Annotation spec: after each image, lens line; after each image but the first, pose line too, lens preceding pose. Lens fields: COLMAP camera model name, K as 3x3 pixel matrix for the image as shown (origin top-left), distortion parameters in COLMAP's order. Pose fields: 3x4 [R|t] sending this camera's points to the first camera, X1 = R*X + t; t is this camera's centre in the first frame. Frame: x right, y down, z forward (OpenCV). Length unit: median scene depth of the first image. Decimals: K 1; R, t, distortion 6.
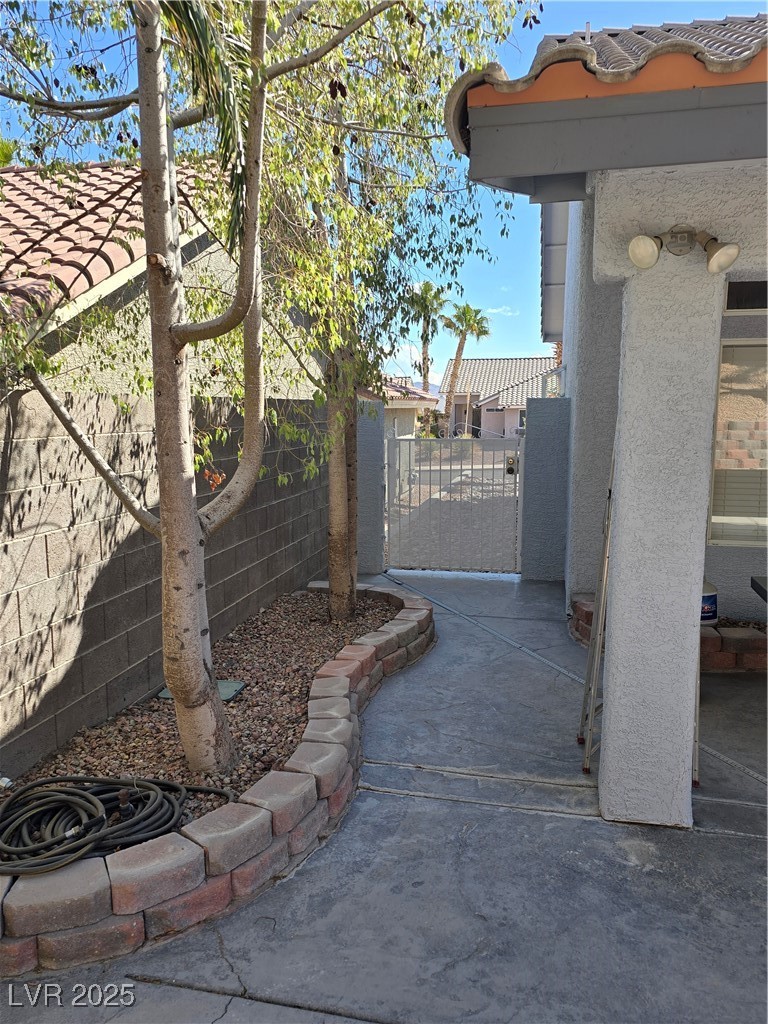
lens RADIAL K [[676.9, 0, 453.1], [0, 676.9, 522.4], [0, 0, 1]] dist [0.056857, -0.055012]
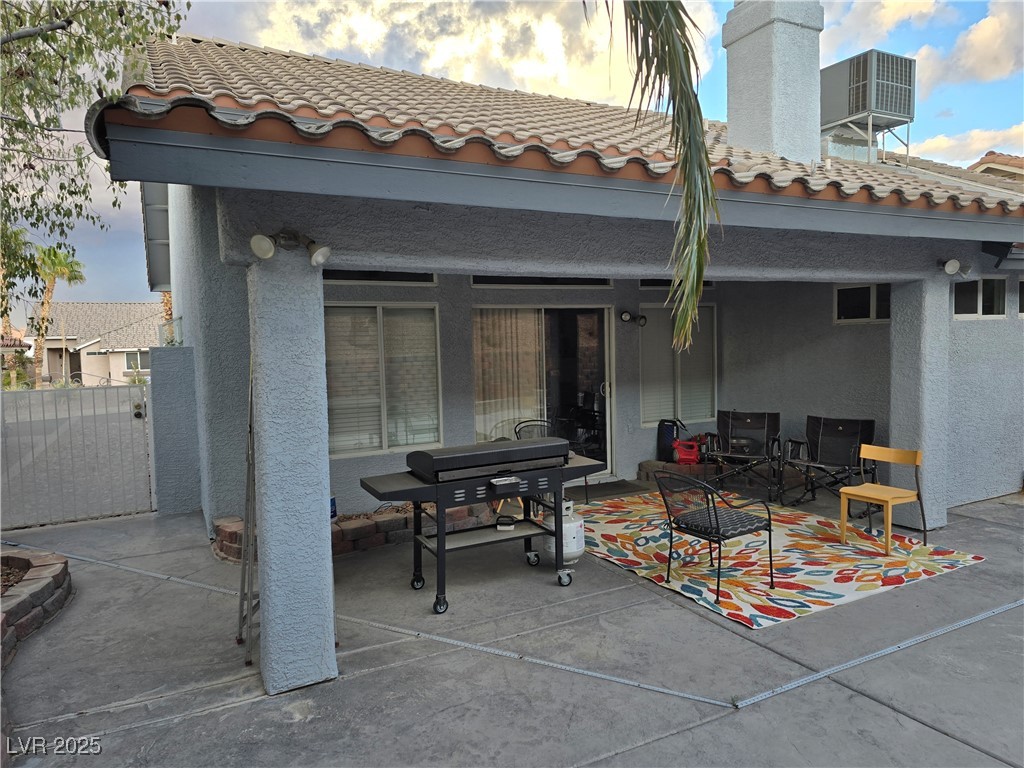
lens RADIAL K [[676.9, 0, 512.0], [0, 676.9, 384.0], [0, 0, 1]] dist [0.056857, -0.055012]
pose [[0.782978, -0.064302, 0.618717, -0.131137], [0.114723, 0.992508, -0.042031, -0.014661], [-0.611379, 0.103890, 0.784489, -0.230690]]
